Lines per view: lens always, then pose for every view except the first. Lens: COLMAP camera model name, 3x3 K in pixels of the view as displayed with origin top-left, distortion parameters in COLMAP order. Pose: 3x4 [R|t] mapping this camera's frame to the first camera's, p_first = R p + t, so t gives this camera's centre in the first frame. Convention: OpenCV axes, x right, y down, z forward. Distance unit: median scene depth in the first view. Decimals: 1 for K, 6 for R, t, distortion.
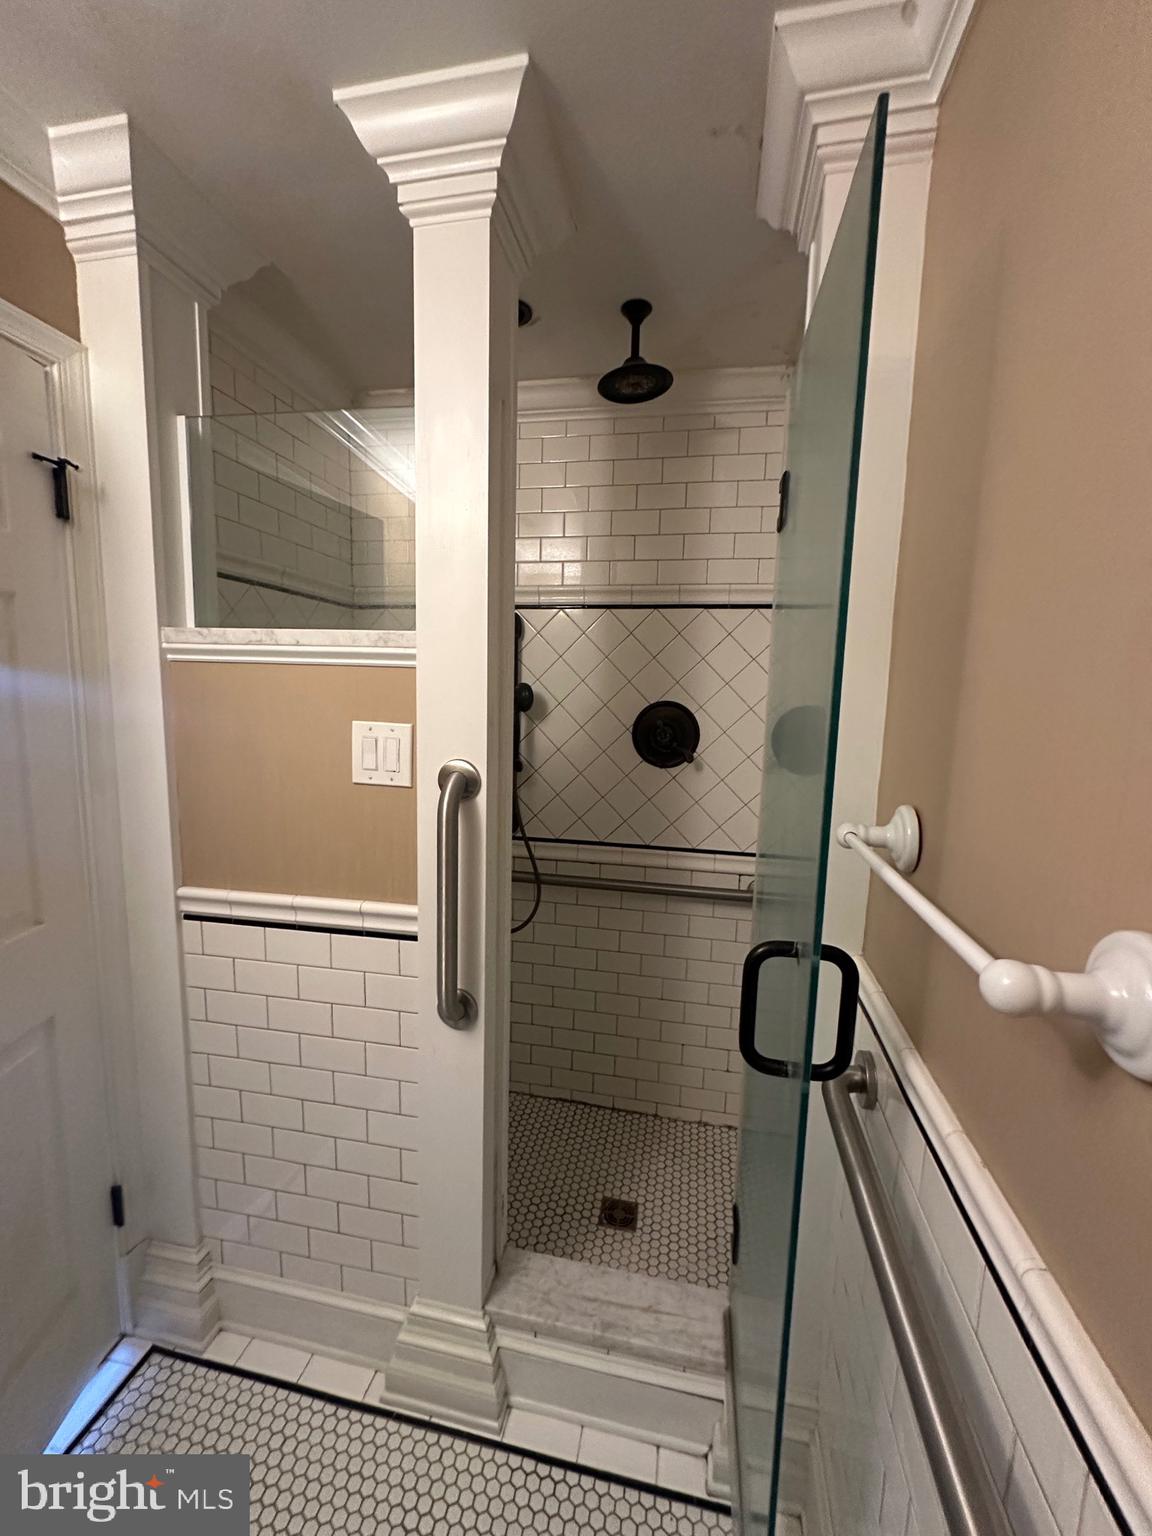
lens RADIAL K [[607.1, 0, 573.5], [0, 607.1, 766.1], [0, 0, 1]] dist [0.002318, 0.000673]
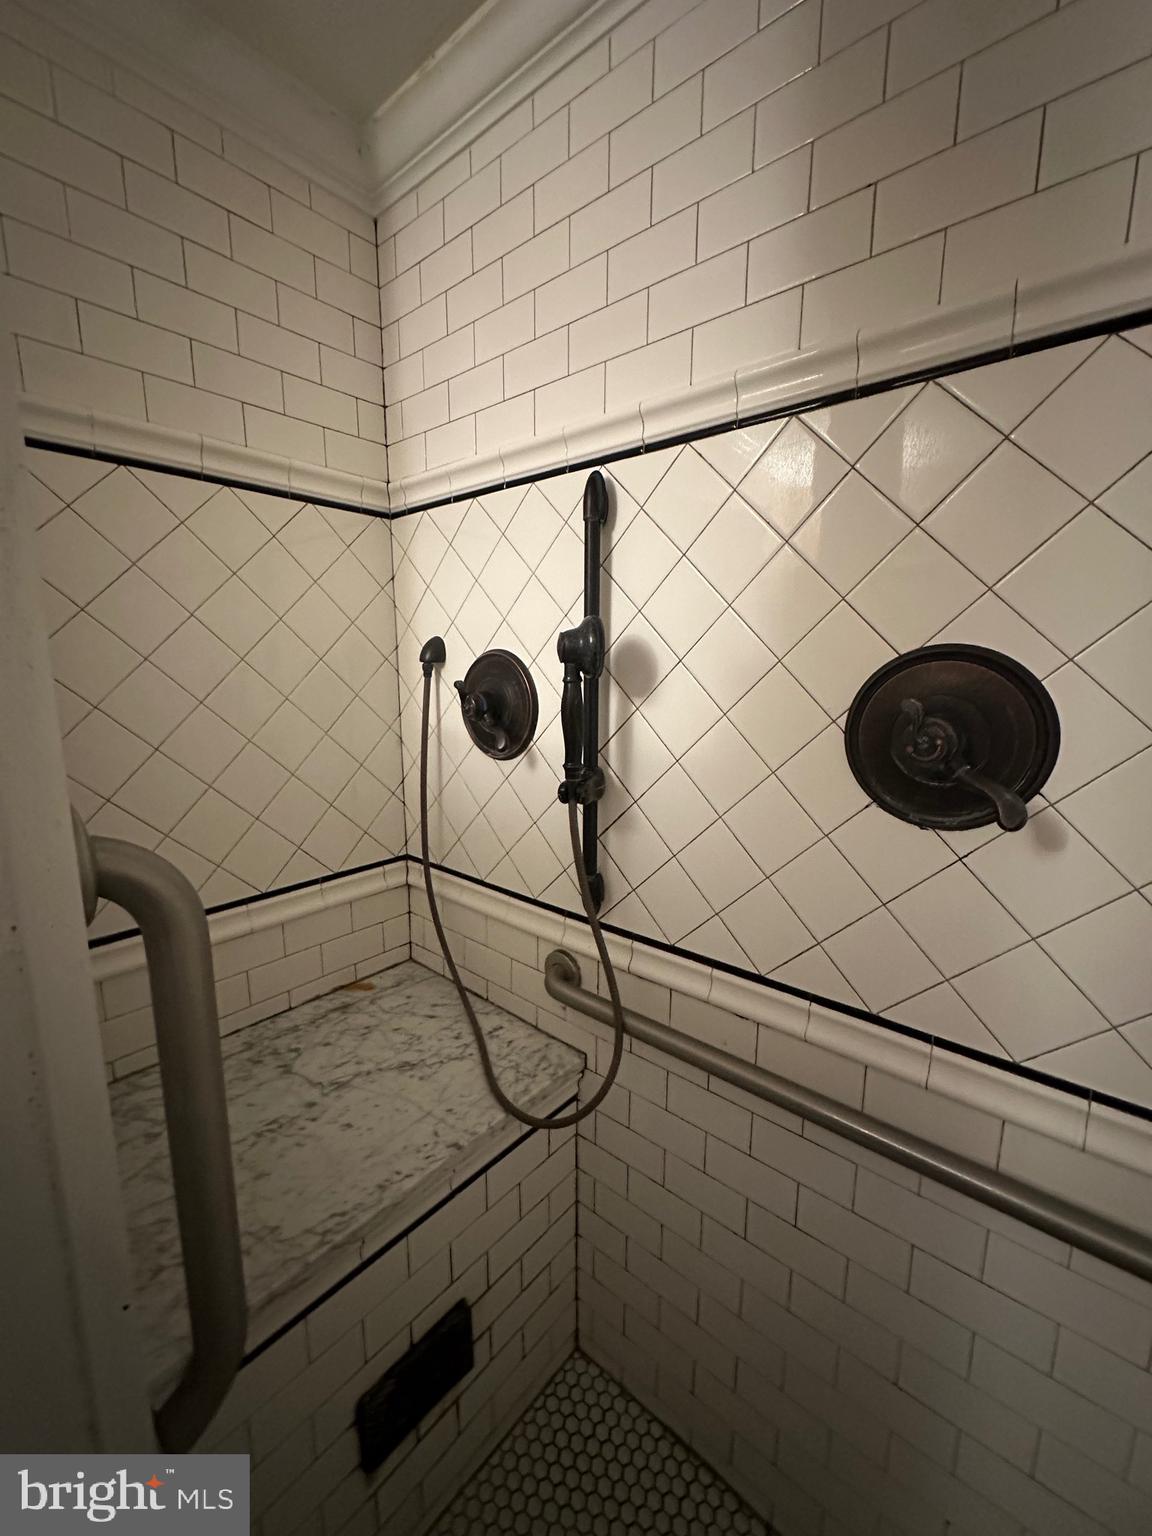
lens RADIAL K [[607.1, 0, 572.0], [0, 607.1, 769.2], [0, 0, 1]] dist [0.002318, 0.000673]
pose [[0.861938, 0.068199, -0.502406, 0.144690], [-0.049771, 0.997507, 0.050019, -0.040951], [0.504565, -0.018108, 0.863184, 0.572811]]
